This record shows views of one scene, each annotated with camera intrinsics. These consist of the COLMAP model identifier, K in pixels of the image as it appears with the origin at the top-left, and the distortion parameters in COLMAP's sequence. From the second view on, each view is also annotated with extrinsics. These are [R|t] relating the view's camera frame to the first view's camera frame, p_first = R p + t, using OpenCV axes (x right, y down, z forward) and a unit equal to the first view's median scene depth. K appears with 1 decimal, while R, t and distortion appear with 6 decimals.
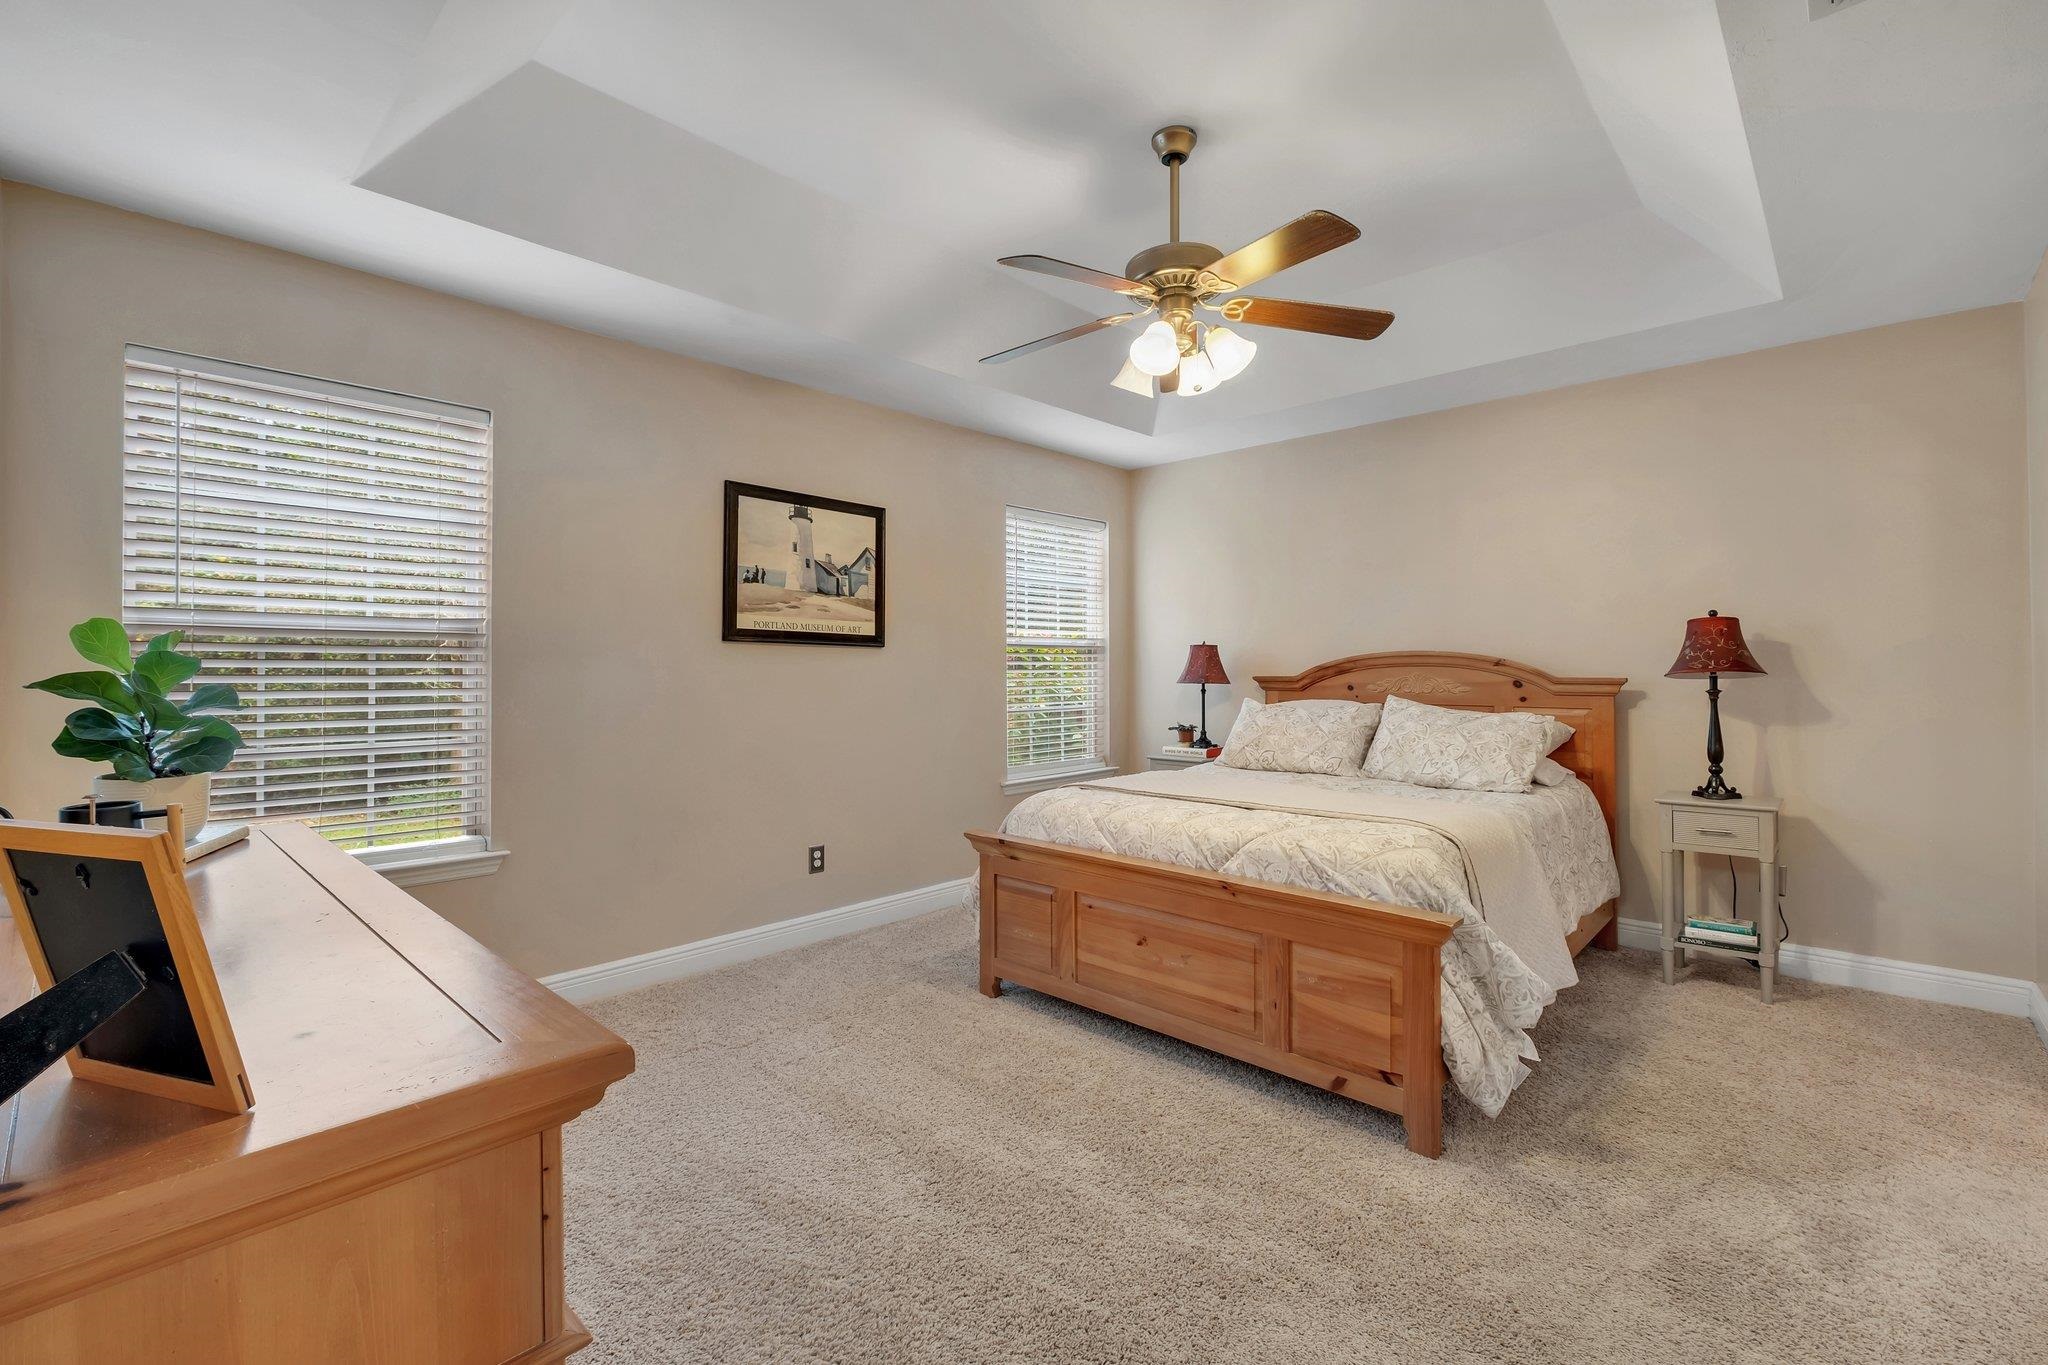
lens RADIAL K [[894.6, 0, 1025.0], [0, 894.6, 665.2], [0, 0, 1]] dist [-0.002444, -0.000063]
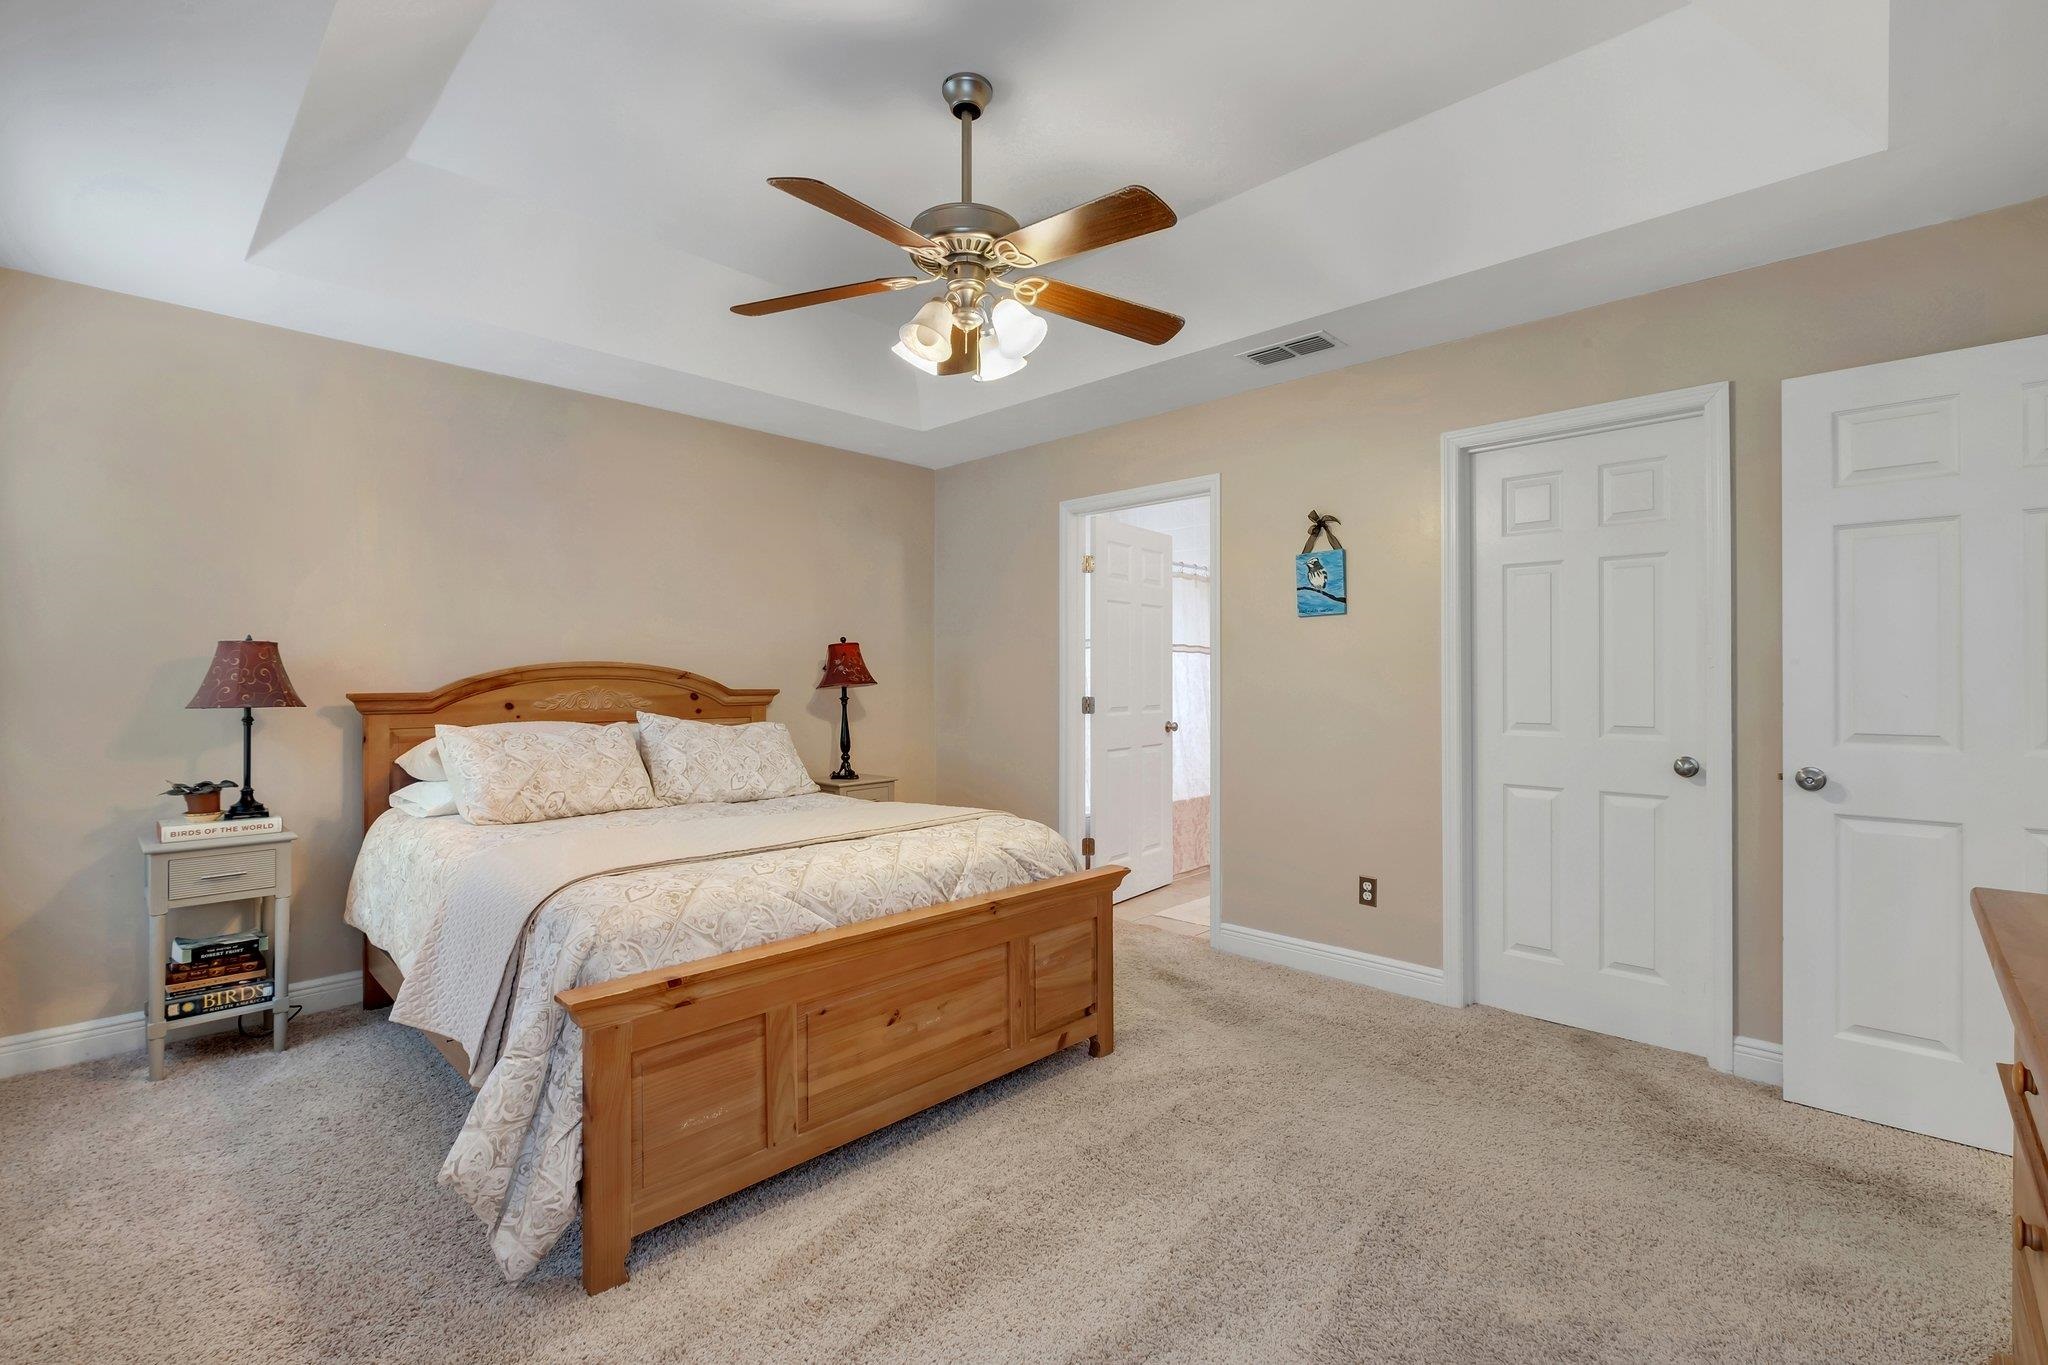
lens RADIAL K [[894.6, 0, 1025.0], [0, 894.6, 665.2], [0, 0, 1]] dist [-0.002444, -0.000063]
pose [[0.010337, 0.017124, 0.999800, -0.566060], [-0.003741, 0.999847, -0.017087, 0.001431], [-0.999940, -0.003564, 0.010399, 0.721086]]
